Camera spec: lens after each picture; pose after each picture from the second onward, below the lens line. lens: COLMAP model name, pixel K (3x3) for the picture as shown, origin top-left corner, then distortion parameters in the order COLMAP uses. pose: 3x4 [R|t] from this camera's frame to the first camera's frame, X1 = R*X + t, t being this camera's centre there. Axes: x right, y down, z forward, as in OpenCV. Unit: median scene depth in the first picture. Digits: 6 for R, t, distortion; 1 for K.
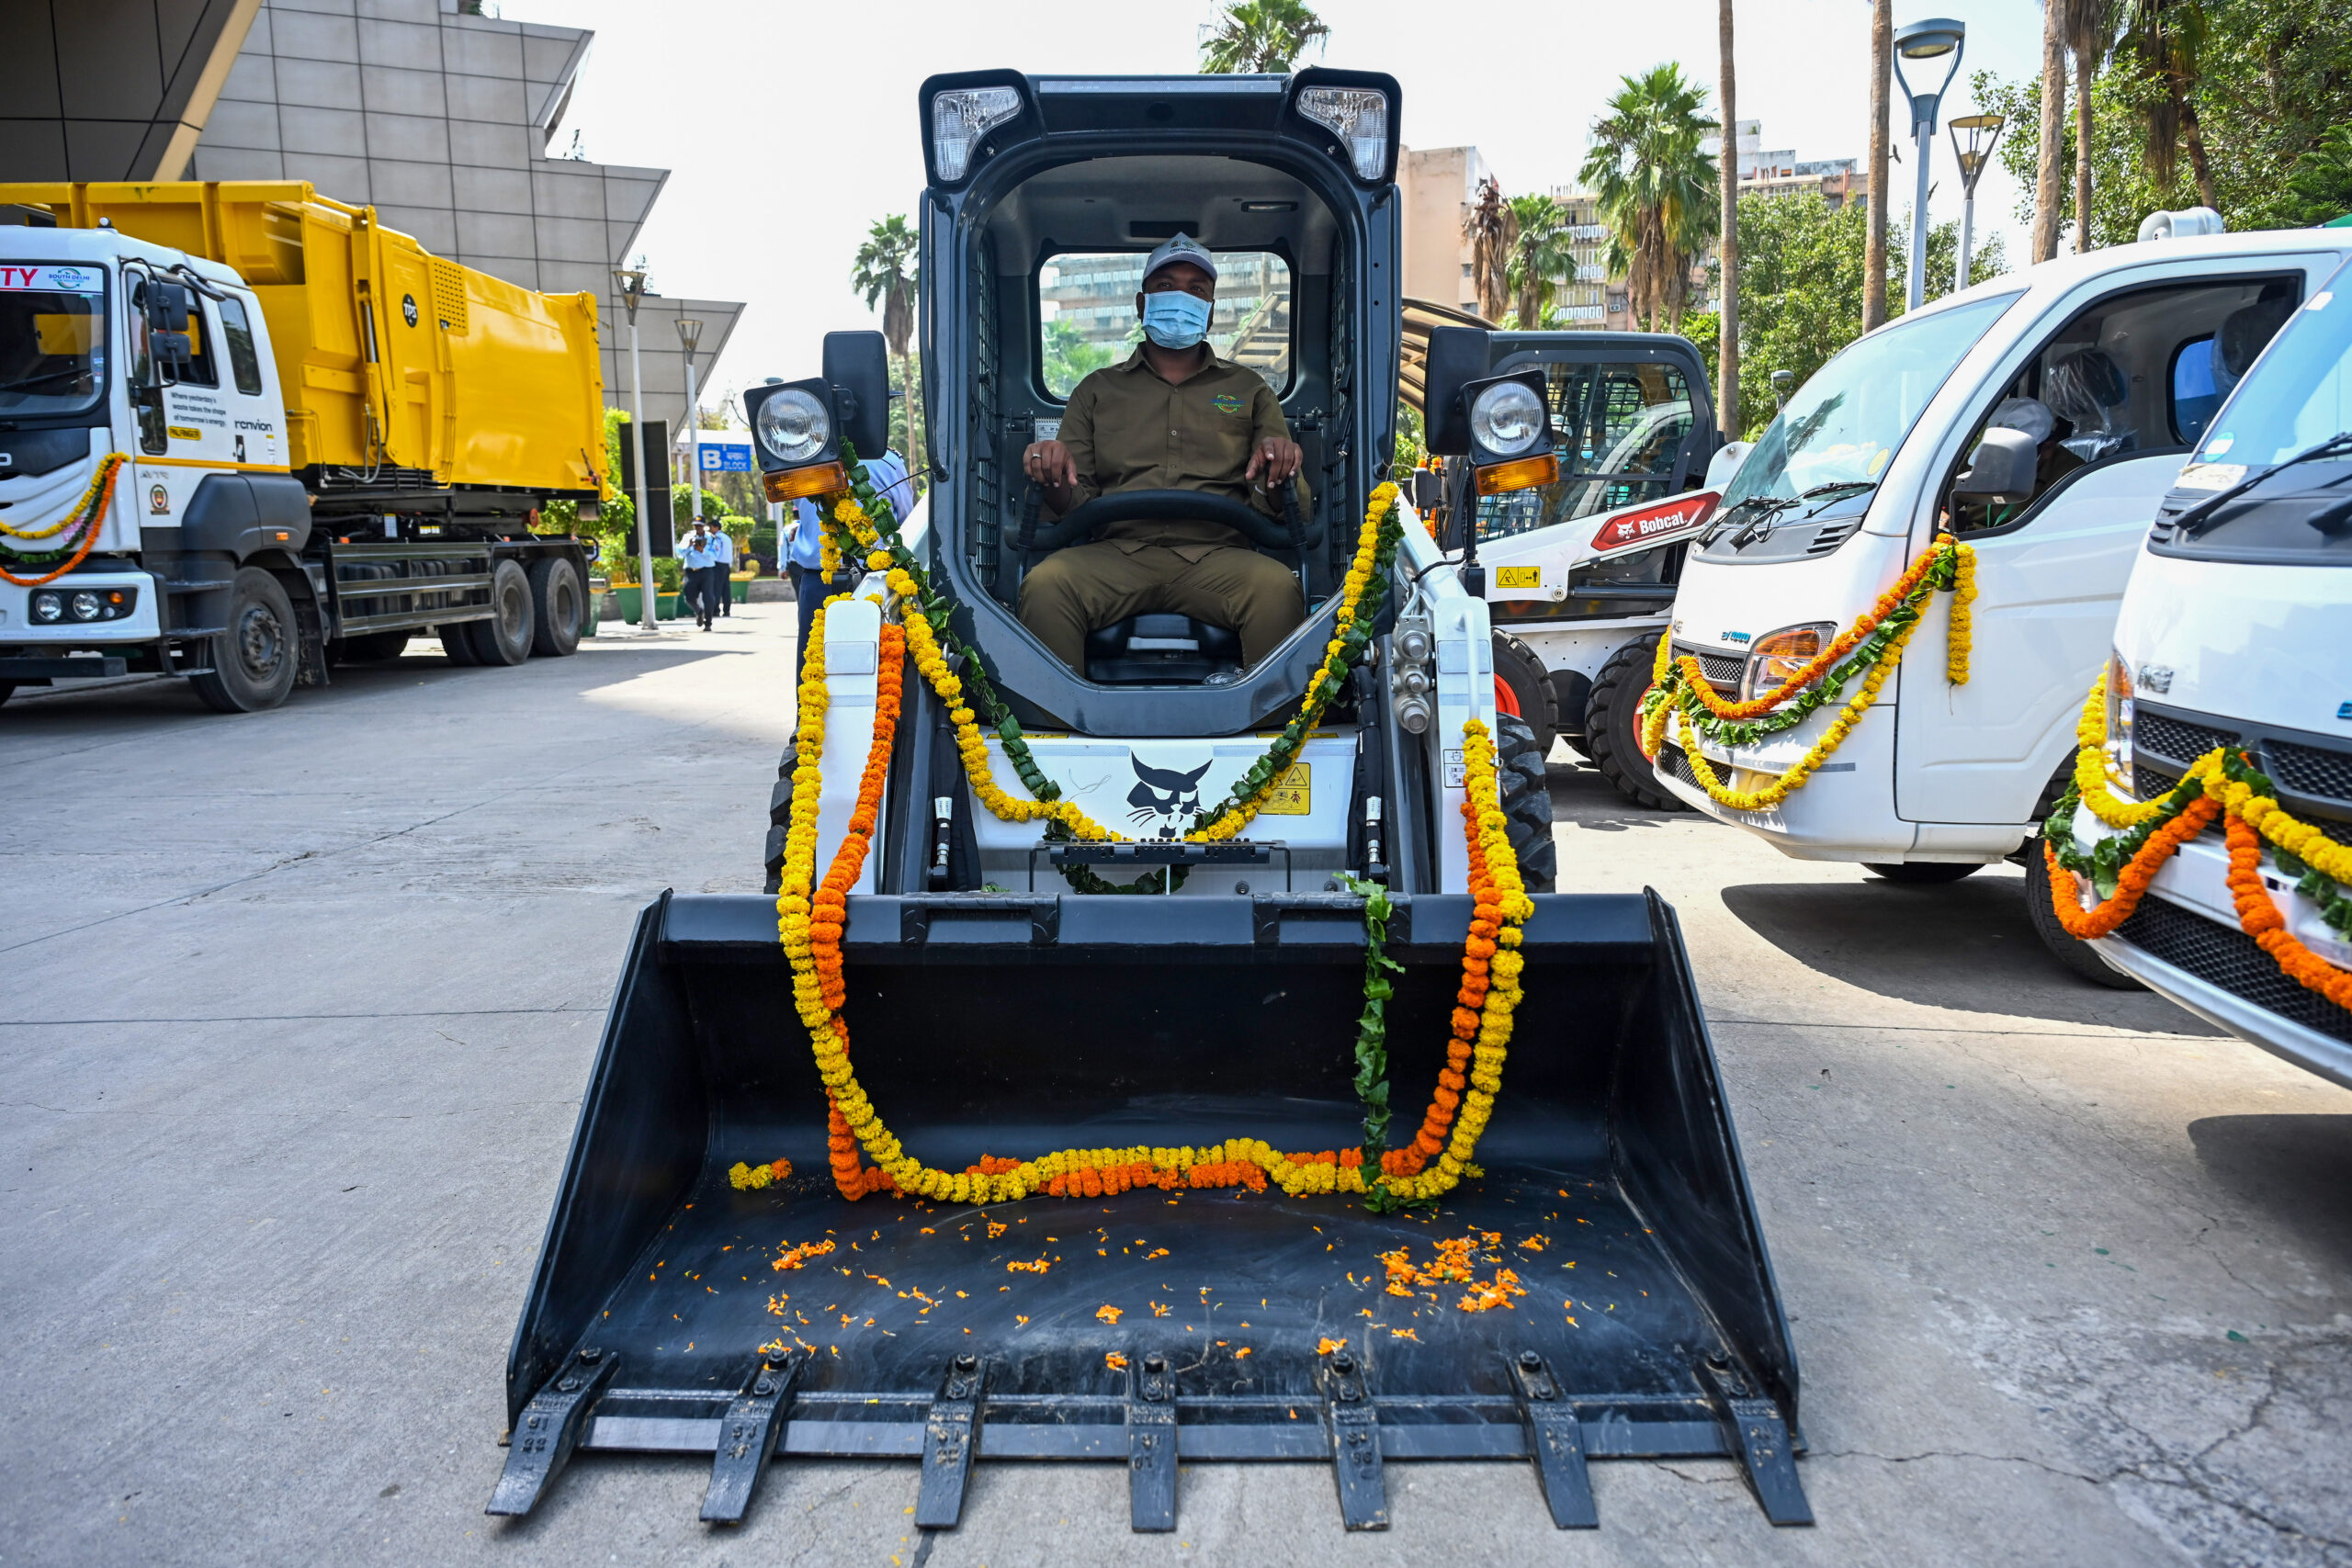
lens RADIAL K [[1561.4, 0, 1167.1], [0, 1561.4, 771.2], [0, 0, 1]] dist [0.004135, -0.007758]
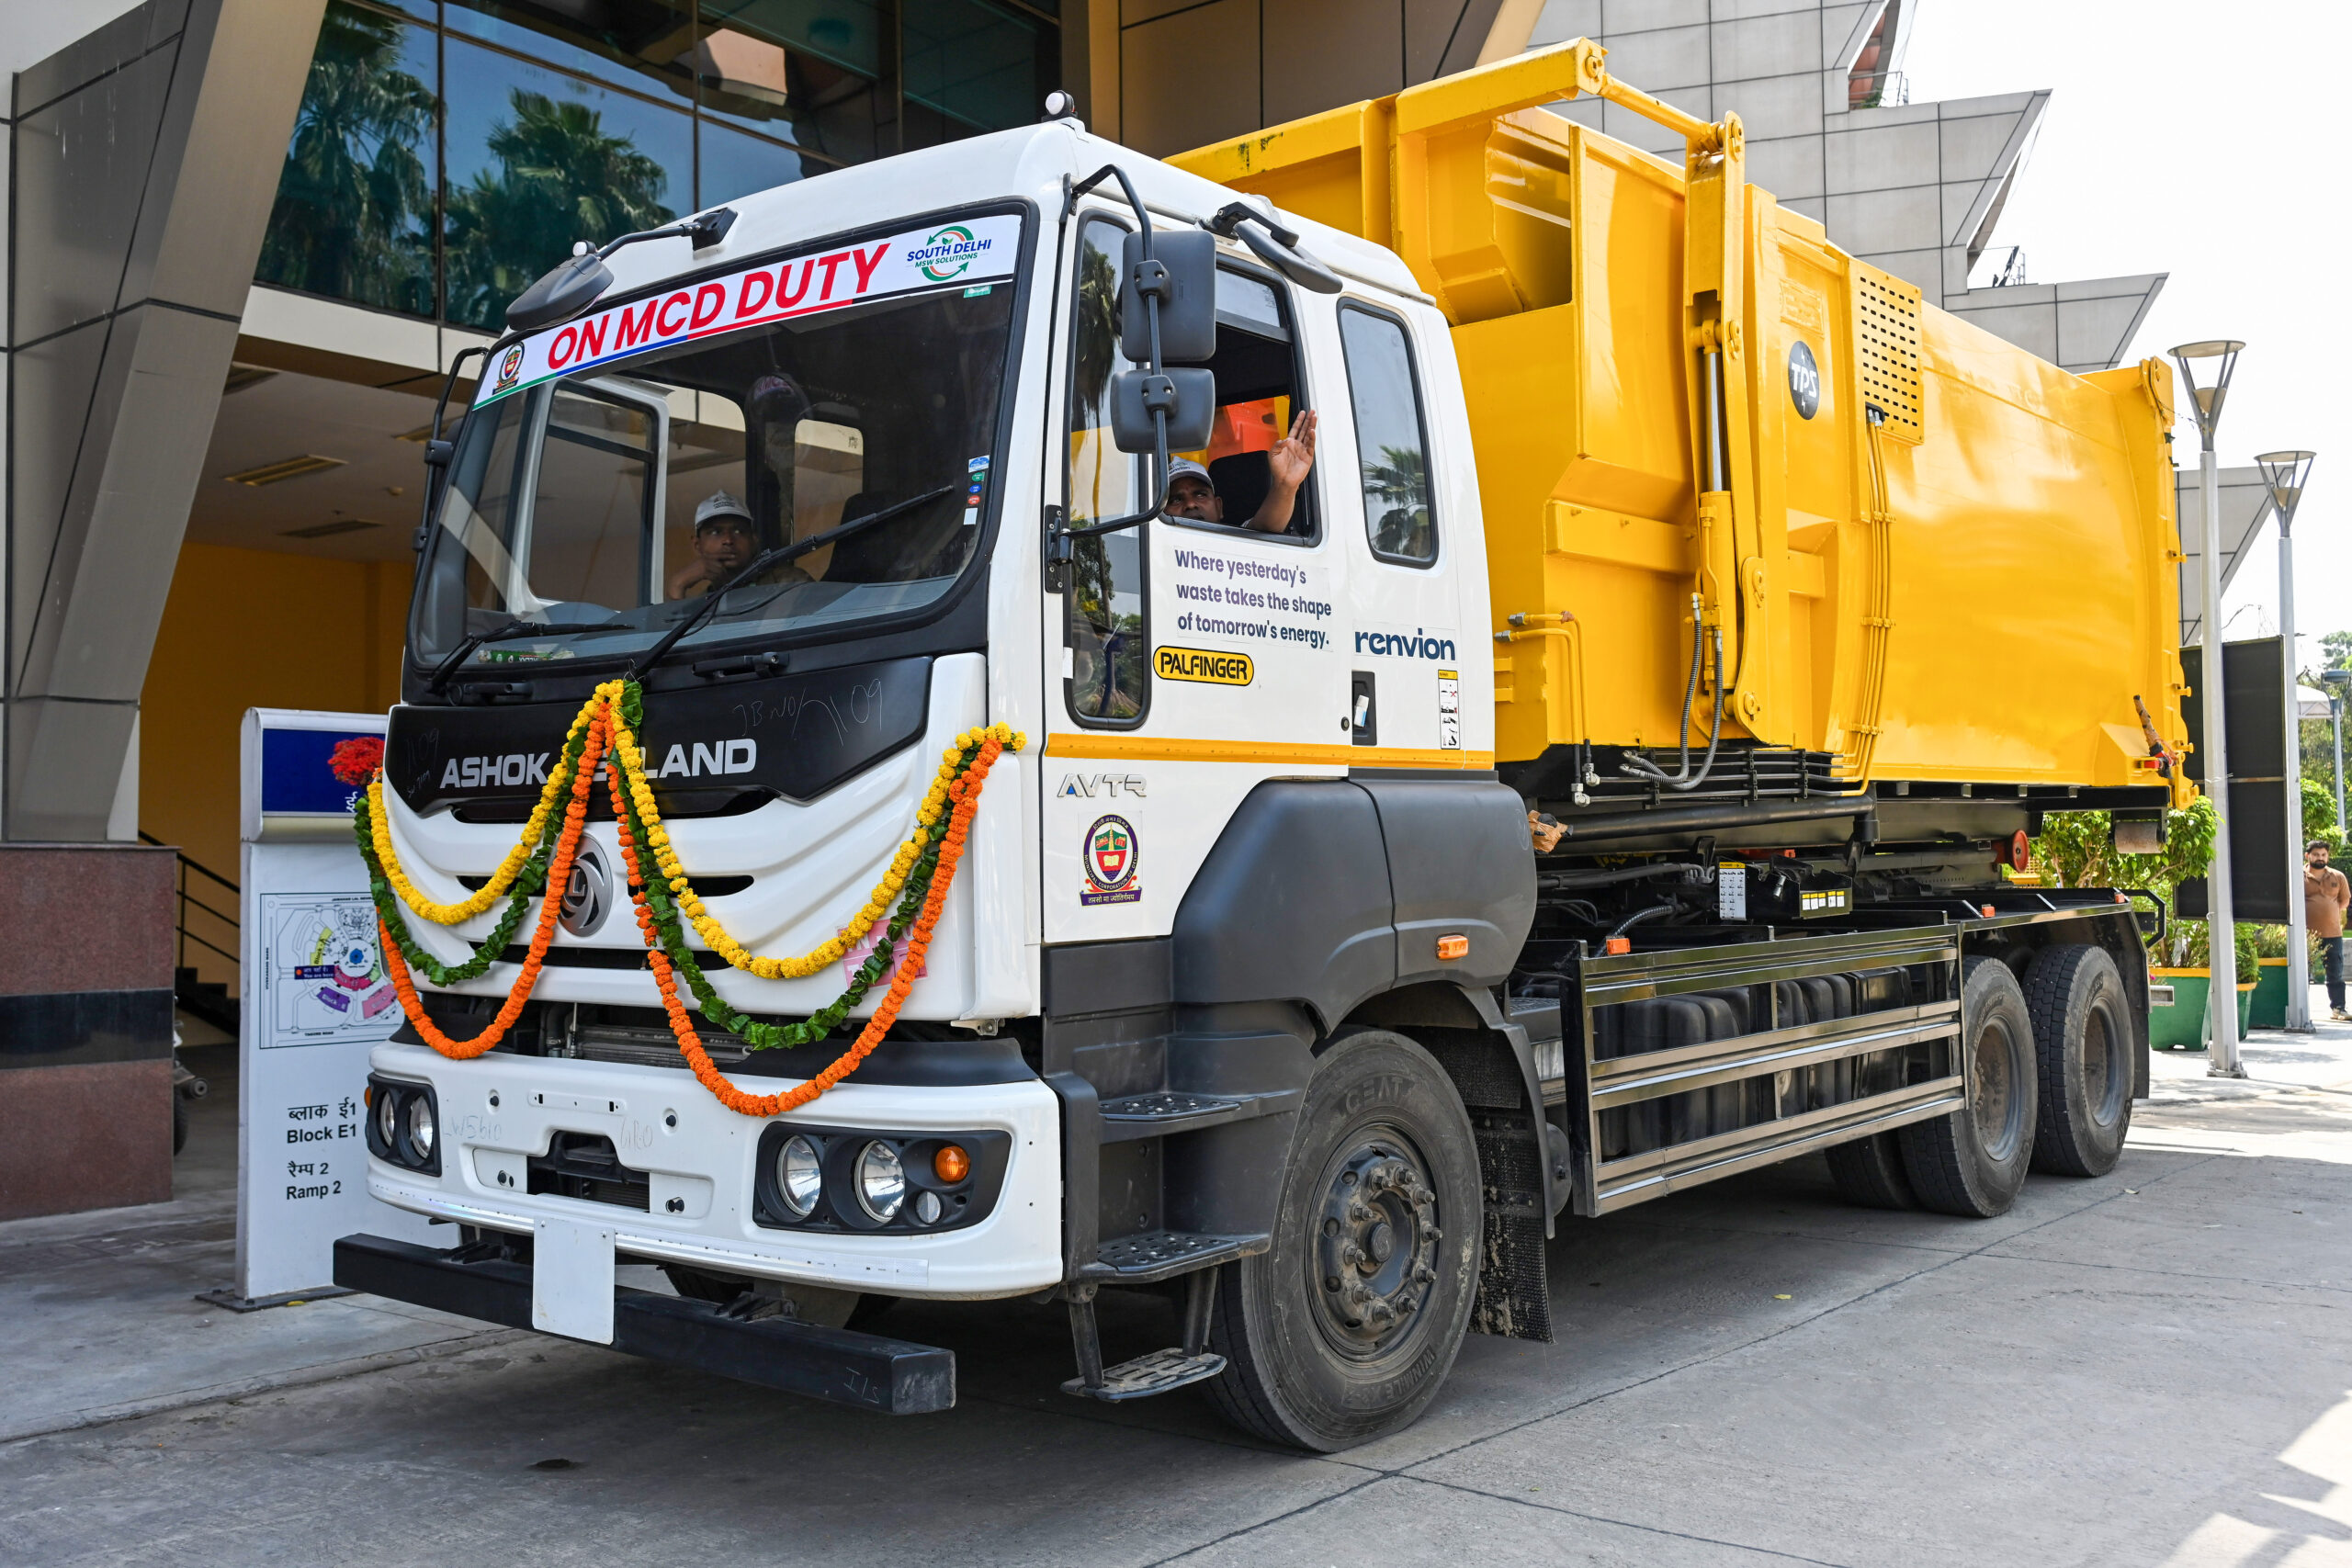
lens RADIAL K [[1947.0, 0, 1176.0], [0, 1947.0, 784.0], [0, 0, 1]] dist [0.020514, 0.005276]
pose [[0.749022, -0.021493, -0.662196, -0.282055], [-0.093916, 0.985937, -0.138231, -0.105626], [0.655855, 0.165729, 0.736470, 0.552690]]
